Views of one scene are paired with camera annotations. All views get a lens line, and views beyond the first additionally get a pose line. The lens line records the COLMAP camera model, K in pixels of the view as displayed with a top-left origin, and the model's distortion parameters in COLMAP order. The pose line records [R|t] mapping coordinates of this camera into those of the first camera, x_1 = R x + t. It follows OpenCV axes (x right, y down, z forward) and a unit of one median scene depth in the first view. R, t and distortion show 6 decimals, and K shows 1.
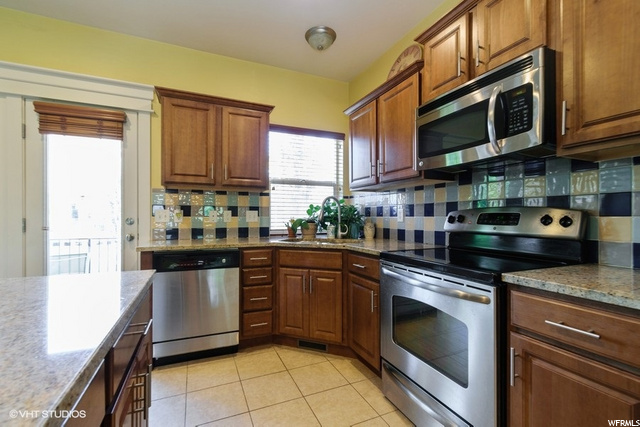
lens RADIAL K [[288.3, 0, 318.7], [0, 288.3, 214.3], [0, 0, 1]] dist [-0.000312, 0.002045]
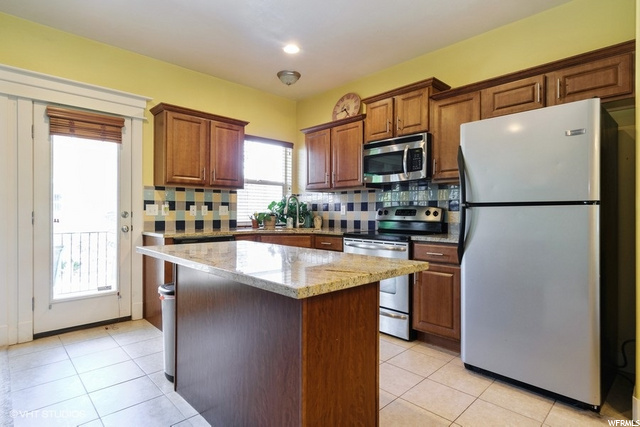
lens RADIAL K [[324.4, 0, 325.8], [0, 324.4, 212.7], [0, 0, 1]] dist [-0.000816, -0.000361]
pose [[0.936129, 0.001415, 0.351654, -0.388037], [-0.004959, 0.999946, 0.009176, 0.001221], [-0.351622, -0.010334, 0.936085, -0.501410]]
